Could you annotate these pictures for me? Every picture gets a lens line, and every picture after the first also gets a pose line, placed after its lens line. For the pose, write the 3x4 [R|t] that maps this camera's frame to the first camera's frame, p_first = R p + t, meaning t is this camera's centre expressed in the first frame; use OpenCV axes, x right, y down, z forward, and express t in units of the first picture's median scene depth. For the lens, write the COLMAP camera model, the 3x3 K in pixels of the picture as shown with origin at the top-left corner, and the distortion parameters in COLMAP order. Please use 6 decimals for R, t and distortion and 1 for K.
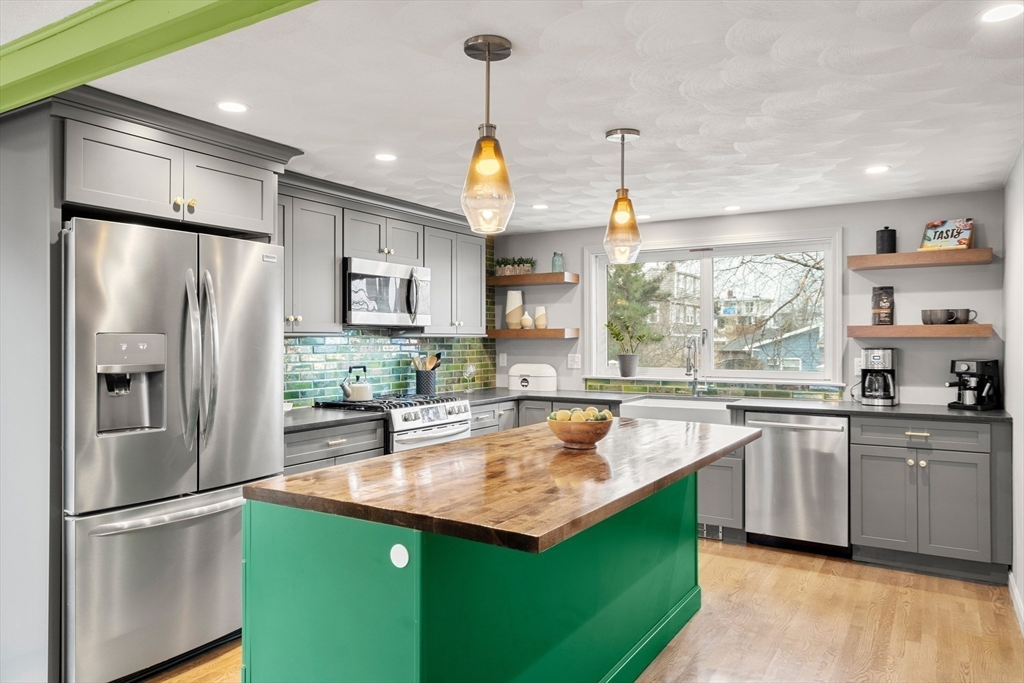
lens RADIAL K [[696.2, 0, 505.3], [0, 696.2, 339.5], [0, 0, 1]] dist [0.015906, -0.005772]
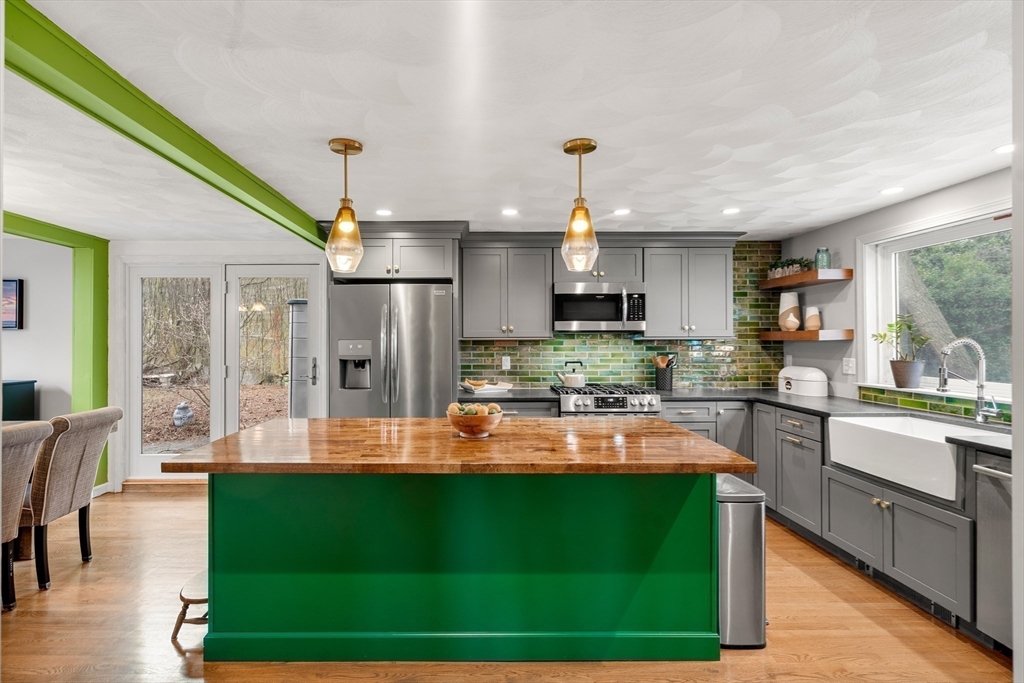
lens RADIAL K [[476.5, 0, 482.6], [0, 476.5, 340.4], [0, 0, 1]] dist [-0.001138, 0.000155]
pose [[0.527053, 0.000925, -0.849832, 0.481119], [0.002029, 0.999995, 0.002347, -0.005608], [0.849830, -0.002962, 0.527049, 0.352048]]
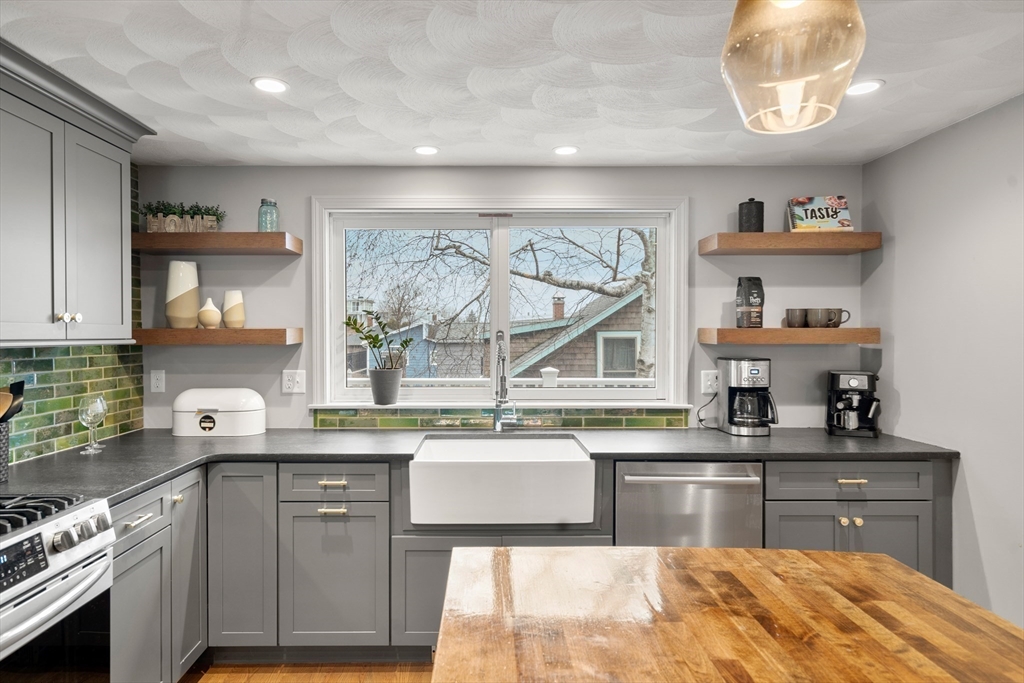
lens RADIAL K [[609.8, 0, 480.4], [0, 609.8, 340.1], [0, 0, 1]] dist [0.001748, 0.006676]
pose [[0.852871, -0.005256, 0.522095, -0.054111], [-0.000138, 0.999947, 0.010293, -0.014073], [-0.522121, -0.008851, 0.852825, 0.586364]]
